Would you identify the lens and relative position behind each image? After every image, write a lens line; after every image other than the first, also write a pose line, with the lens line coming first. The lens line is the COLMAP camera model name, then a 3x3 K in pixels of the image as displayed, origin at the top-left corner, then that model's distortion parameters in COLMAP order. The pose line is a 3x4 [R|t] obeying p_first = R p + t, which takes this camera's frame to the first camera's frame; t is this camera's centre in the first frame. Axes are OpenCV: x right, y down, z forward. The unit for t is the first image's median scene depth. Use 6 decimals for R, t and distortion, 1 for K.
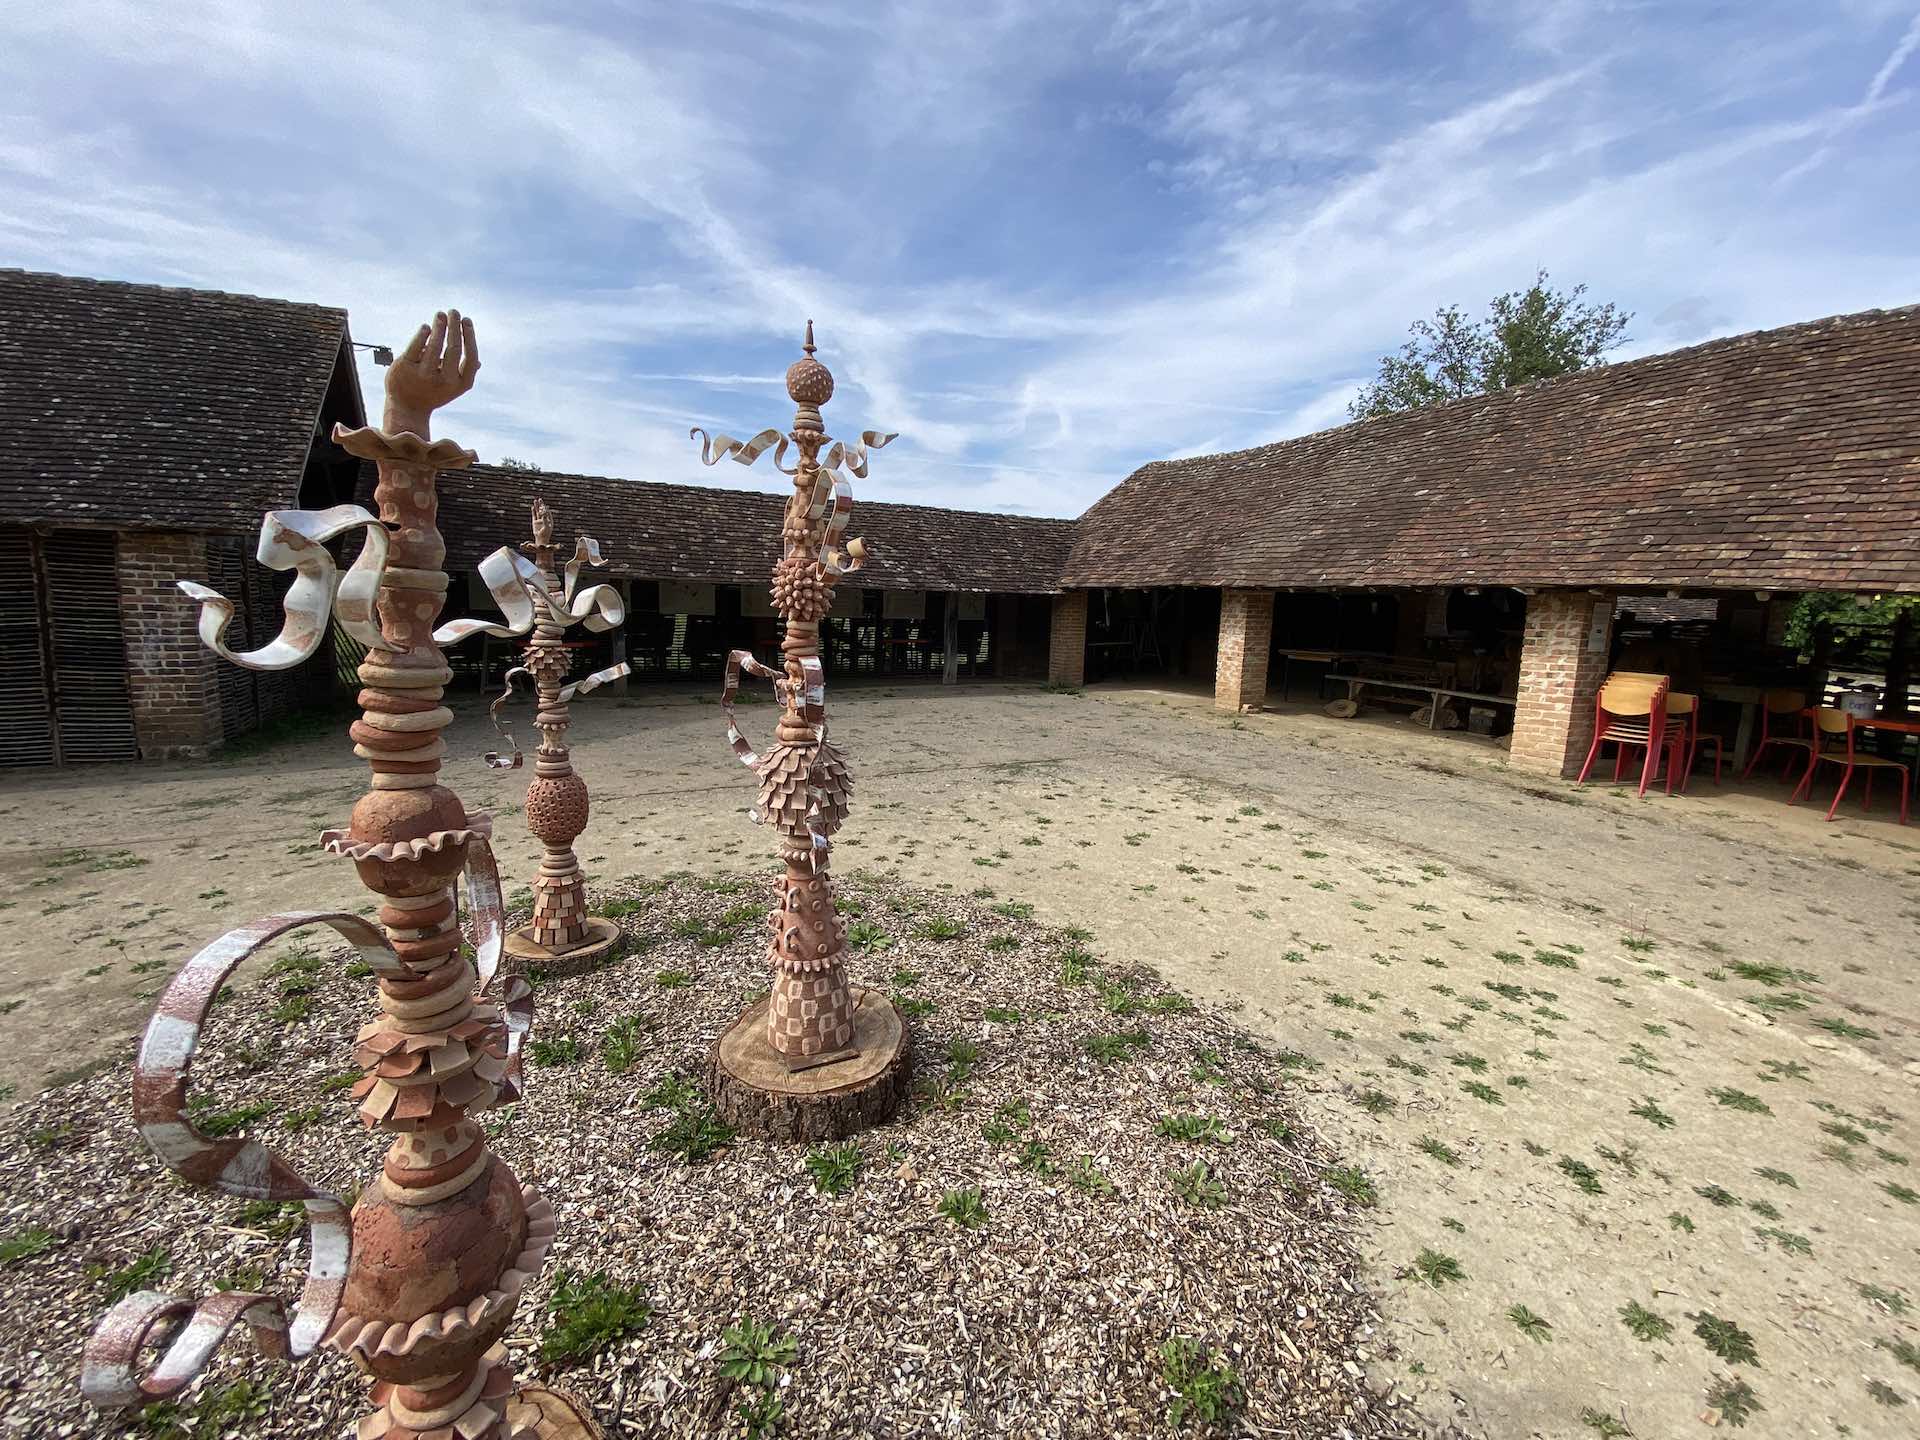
lens RADIAL K [[787.5, 0, 960.0], [0, 787.5, 720.0], [0, 0, 1]] dist [0.000849, -0.013401]
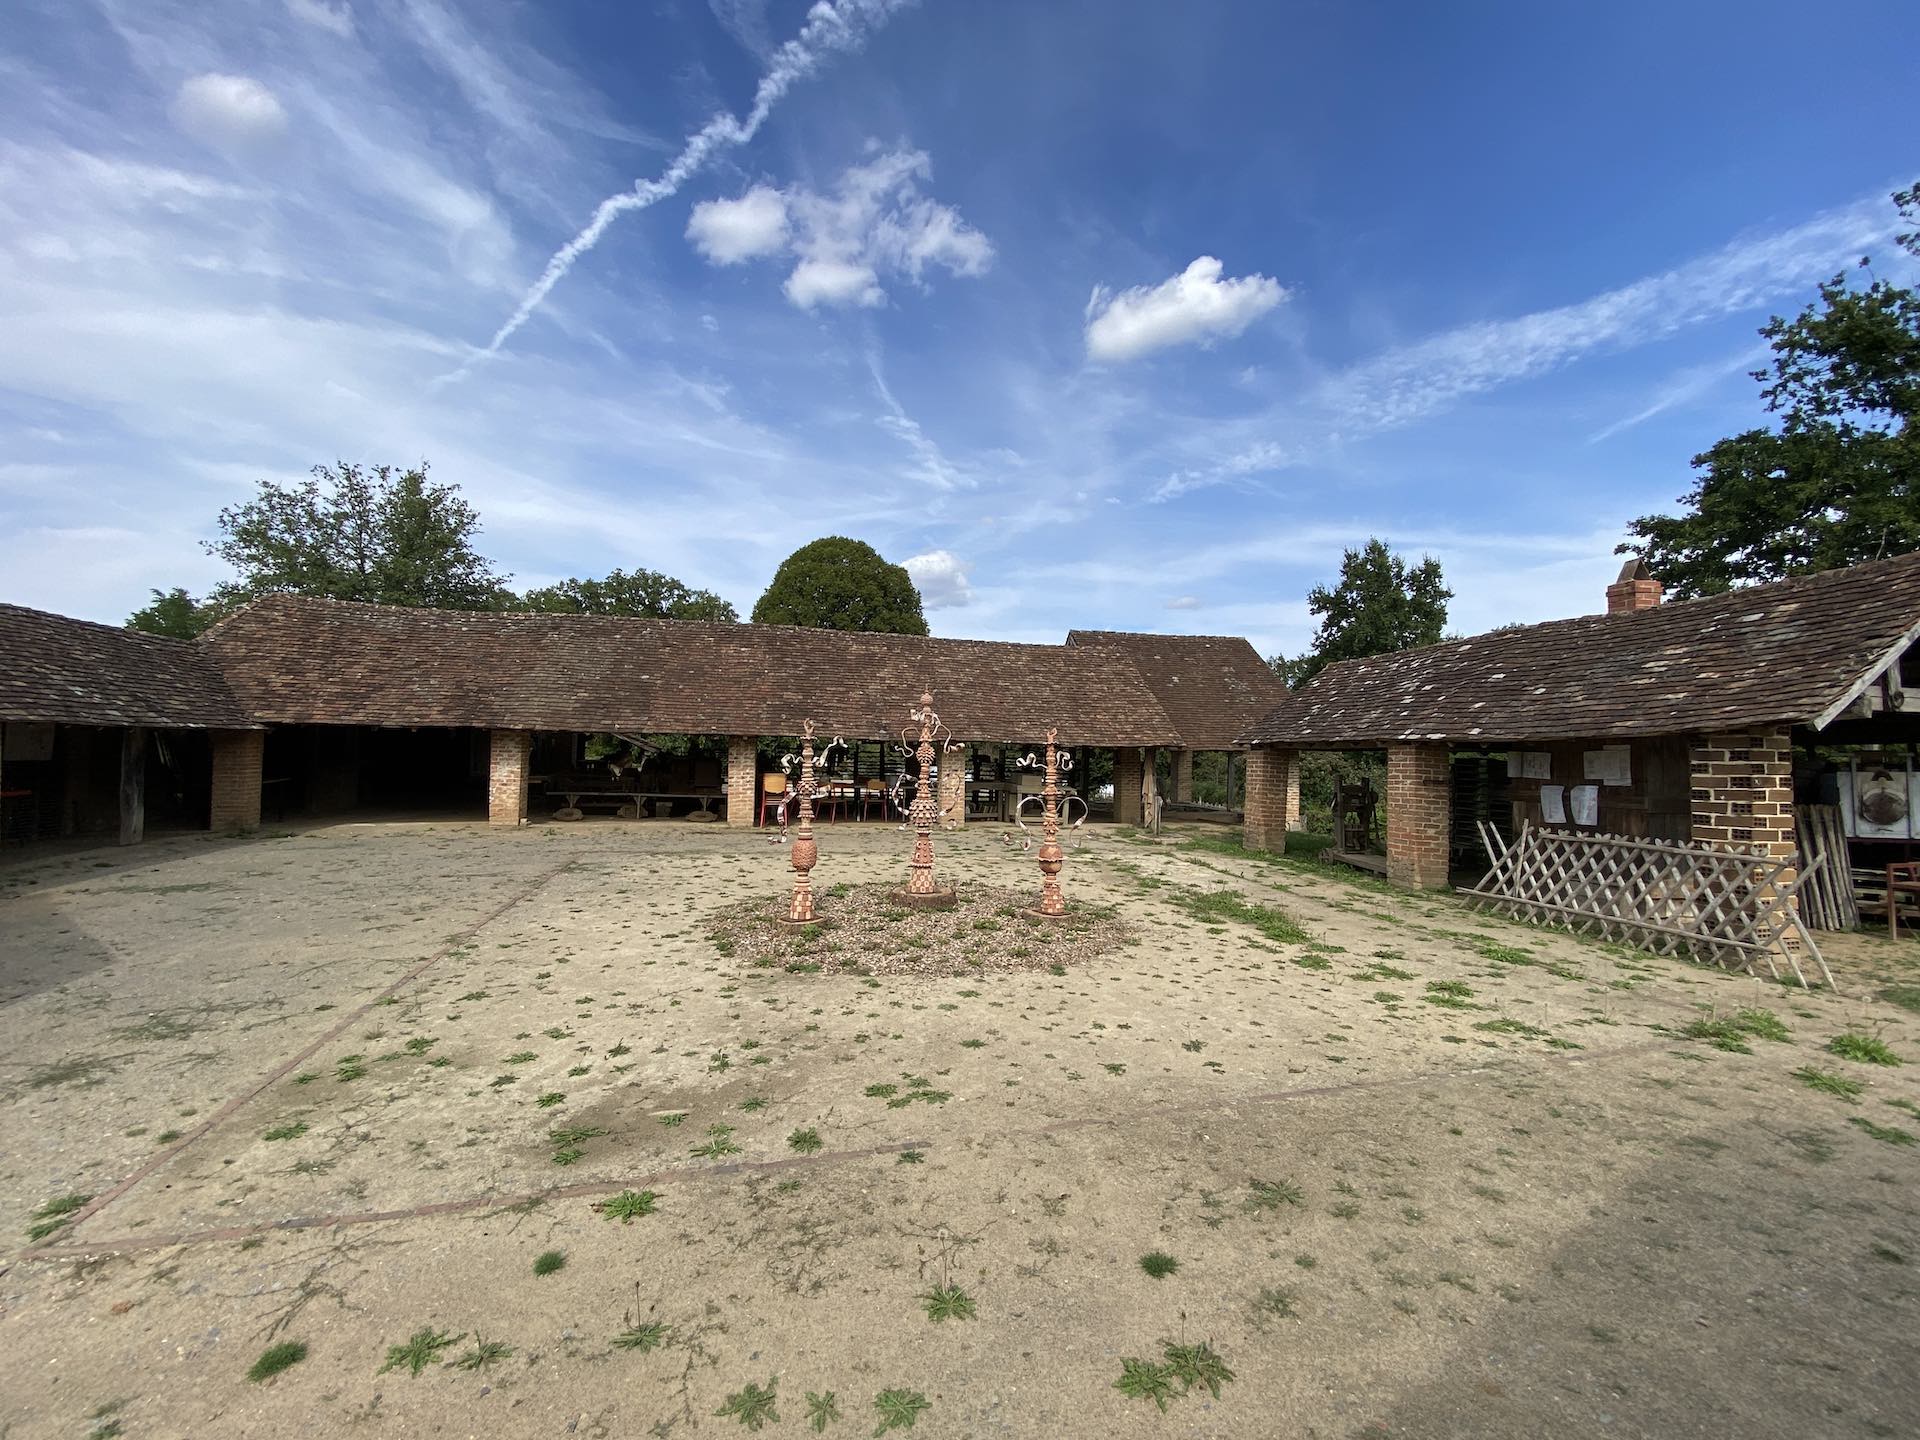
lens RADIAL K [[765.4, 0, 960.0], [0, 765.4, 720.0], [0, 0, 1]] dist [0.050689, -0.000037]
pose [[0.184011, 0.015536, 0.982801, -0.754509], [0.130473, 0.990641, -0.040089, -0.034786], [-0.974226, 0.135606, 0.180262, 0.042399]]
